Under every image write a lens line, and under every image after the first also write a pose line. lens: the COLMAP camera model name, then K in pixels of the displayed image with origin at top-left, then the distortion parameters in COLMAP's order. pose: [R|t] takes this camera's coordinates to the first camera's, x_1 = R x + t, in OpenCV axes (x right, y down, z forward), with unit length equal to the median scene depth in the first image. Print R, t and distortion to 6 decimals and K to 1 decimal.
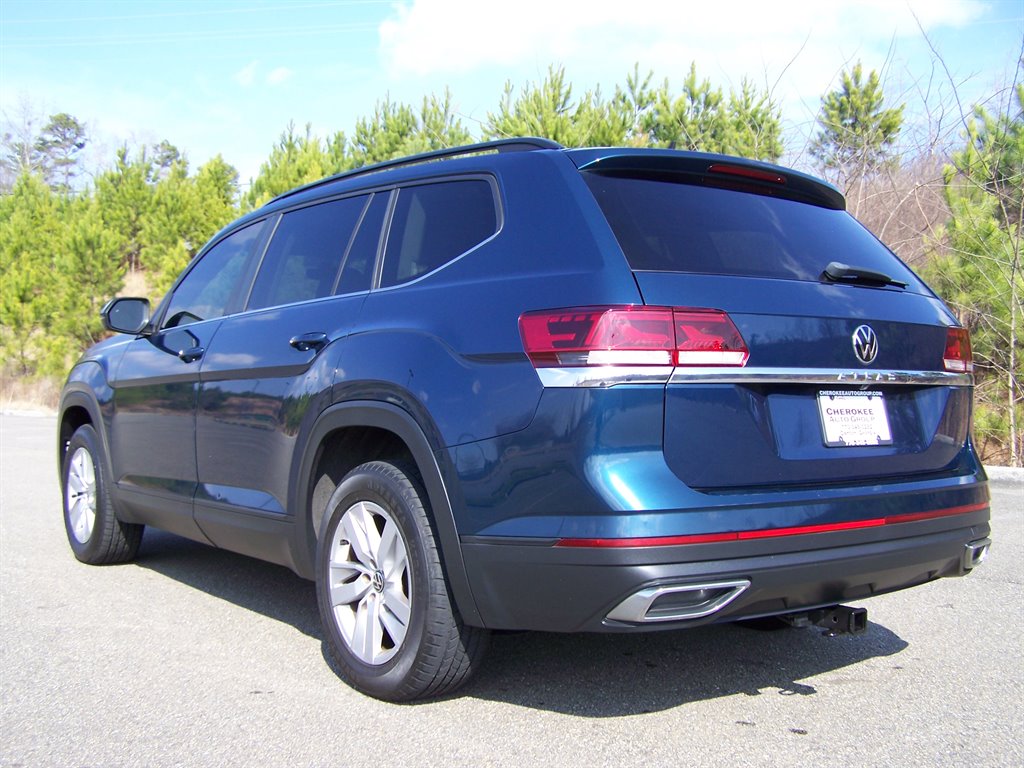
lens RADIAL K [[1133.7, 0, 514.9], [0, 1133.7, 393.7], [0, 0, 1]] dist [-0.088625, 0.000000]
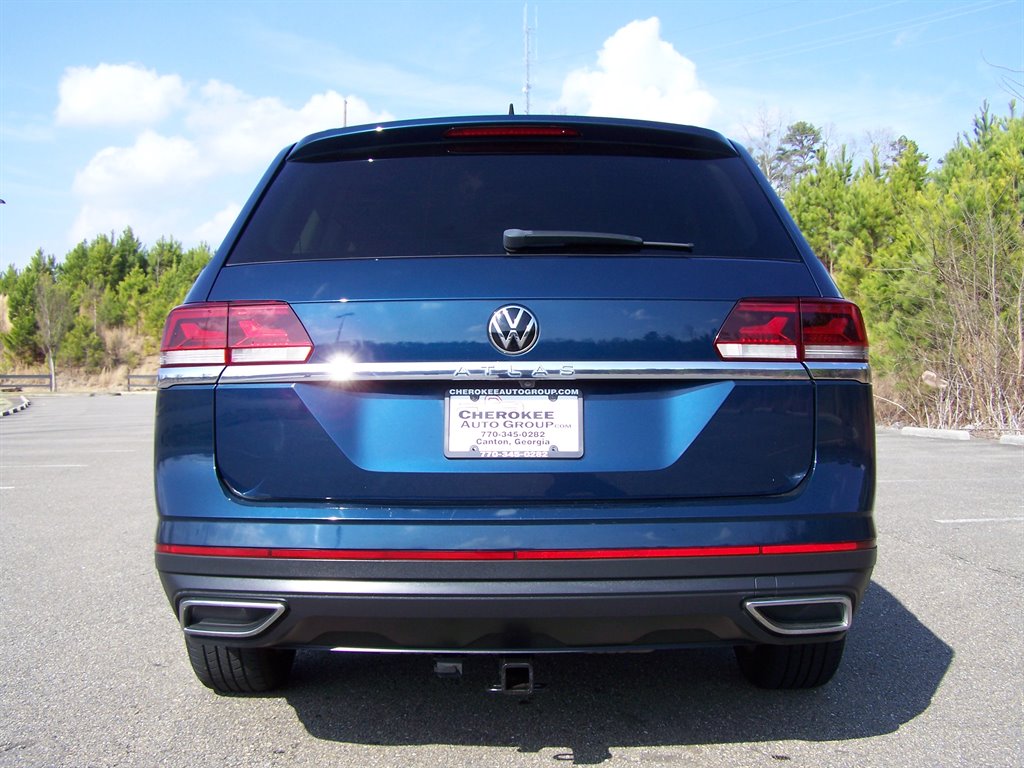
lens RADIAL K [[1133.7, 0, 520.8], [0, 1133.7, 392.1], [0, 0, 1]] dist [-0.088625, 0.000000]
pose [[0.795056, -0.006617, -0.606500, 0.773809], [0.006657, 0.999975, -0.002184, 0.001328], [0.606500, -0.002301, 0.795080, 0.353886]]
